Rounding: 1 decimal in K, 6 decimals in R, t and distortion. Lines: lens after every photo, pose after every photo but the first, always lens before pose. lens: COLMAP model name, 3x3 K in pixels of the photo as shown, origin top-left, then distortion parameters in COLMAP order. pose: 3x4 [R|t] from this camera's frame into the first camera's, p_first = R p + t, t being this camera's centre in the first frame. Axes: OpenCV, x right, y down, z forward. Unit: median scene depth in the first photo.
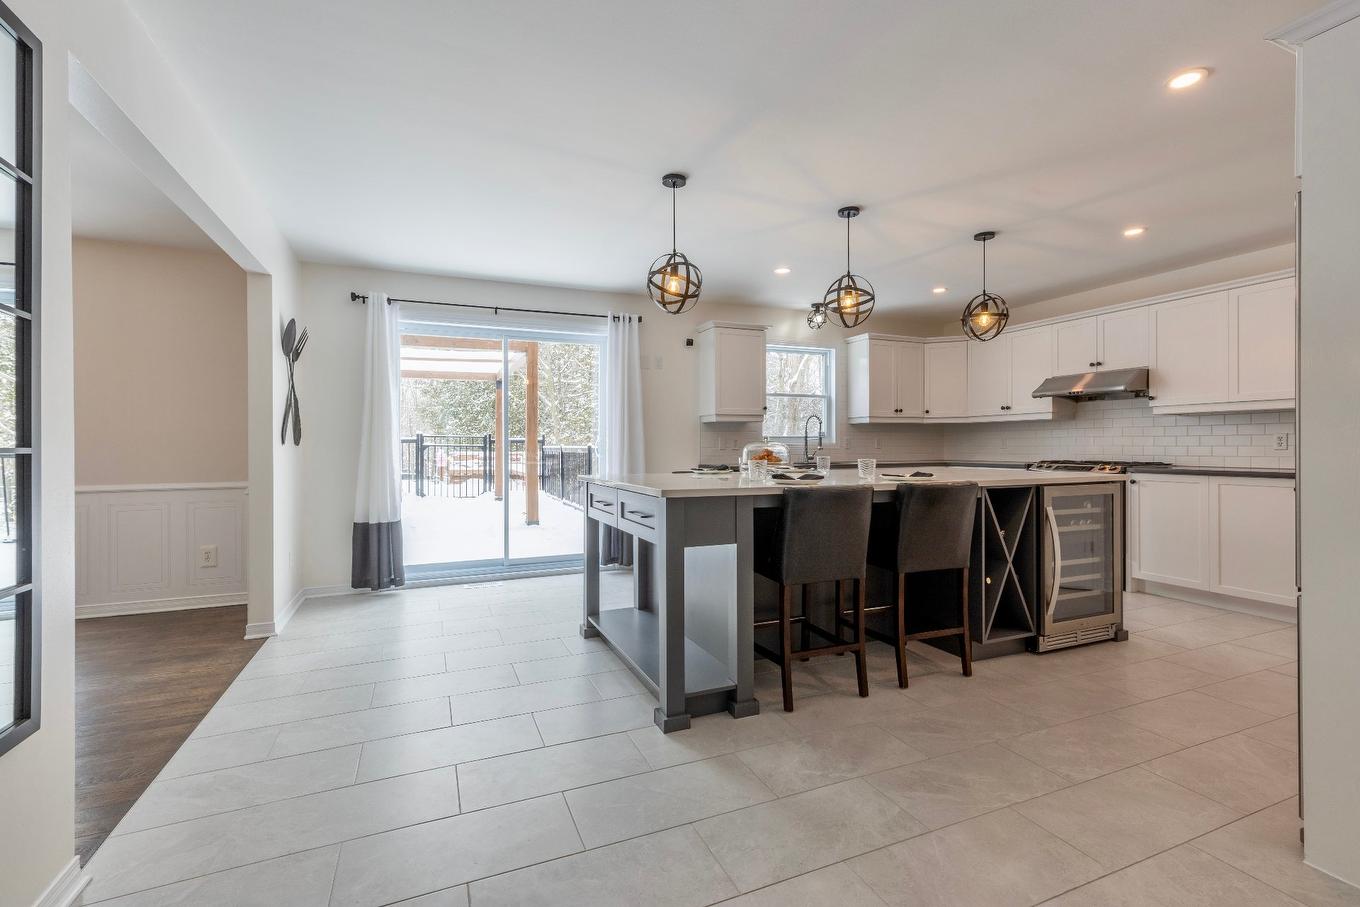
lens RADIAL K [[602.6, 0, 683.2], [0, 602.6, 446.5], [0, 0, 1]] dist [-0.000574, -0.000113]
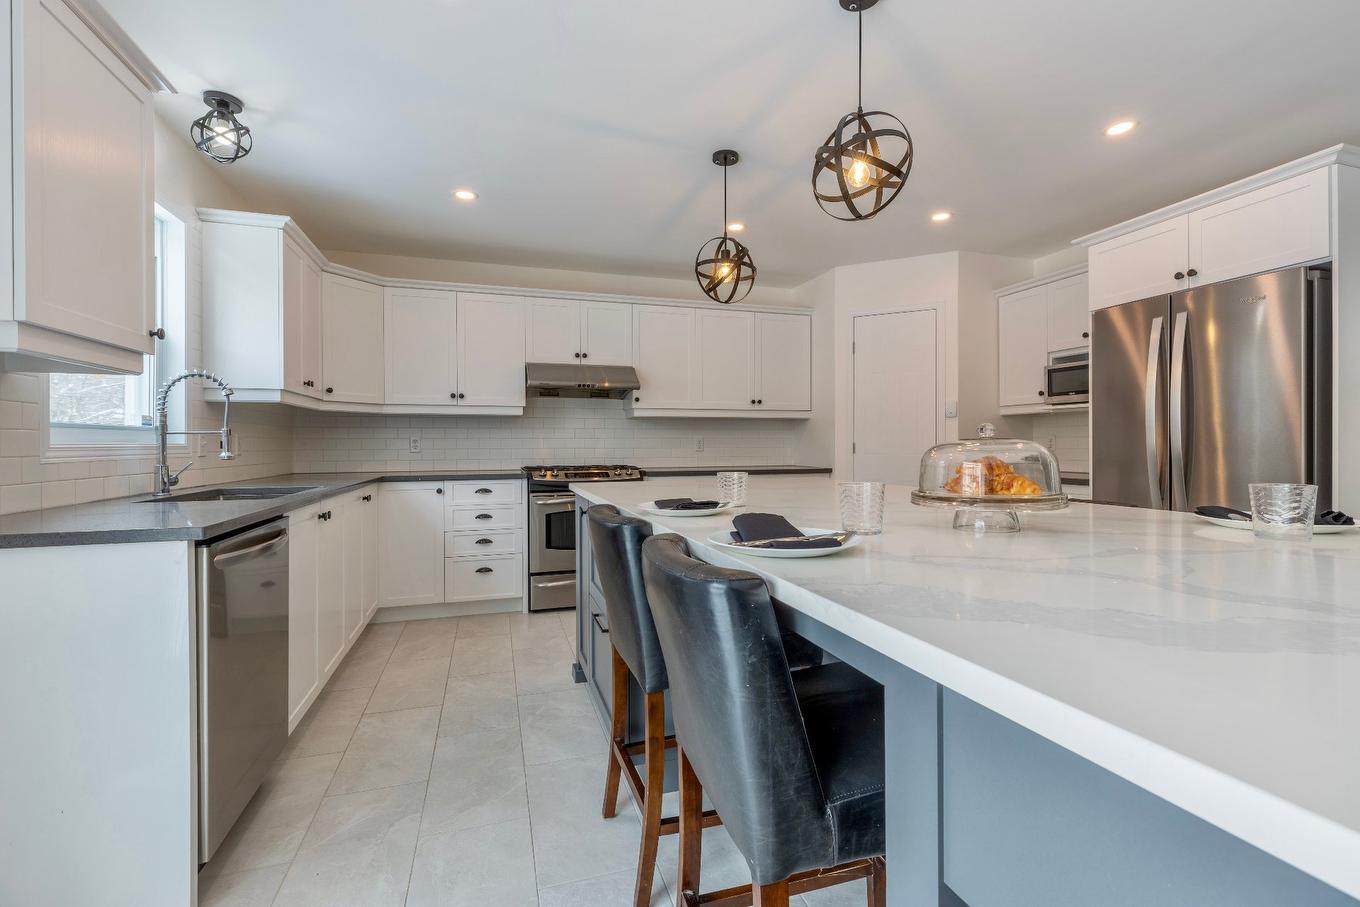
lens RADIAL K [[617.2, 0, 679.5], [0, 617.2, 449.8], [0, 0, 1]] dist [0.000675, 0.000050]
pose [[0.098629, -0.001957, 0.995122, -0.178215], [0.005100, 0.999986, 0.001461, -0.000001], [-0.995111, 0.004931, 0.098638, 0.713131]]
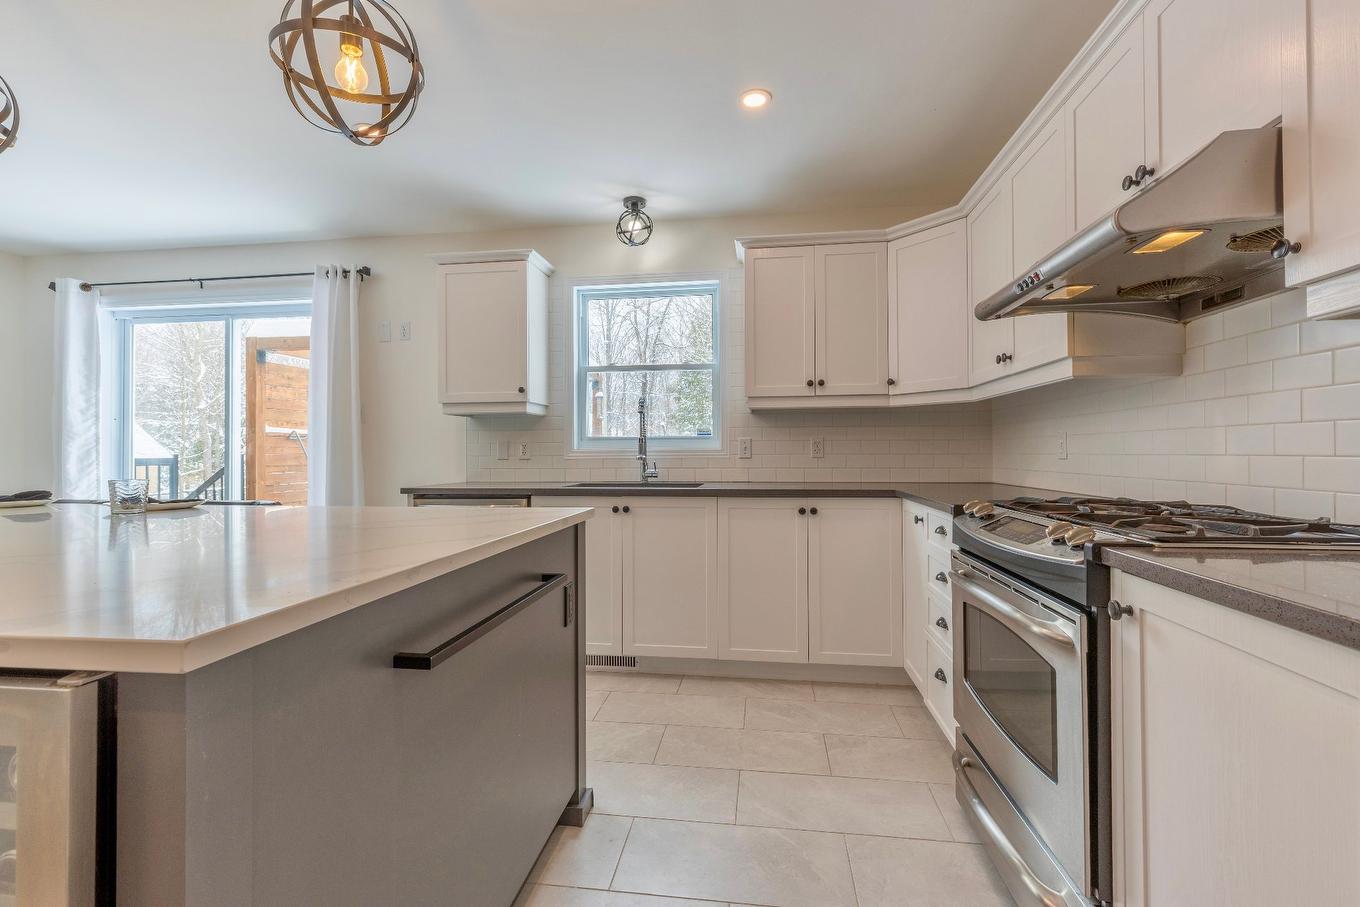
lens RADIAL K [[602.6, 0, 683.2], [0, 602.6, 446.5], [0, 0, 1]] dist [-0.000574, -0.000113]
pose [[0.857973, -0.004053, -0.513678, 0.598277], [-0.001348, 0.999948, -0.010141, -0.001529], [0.513693, 0.009393, 0.857923, 0.589036]]
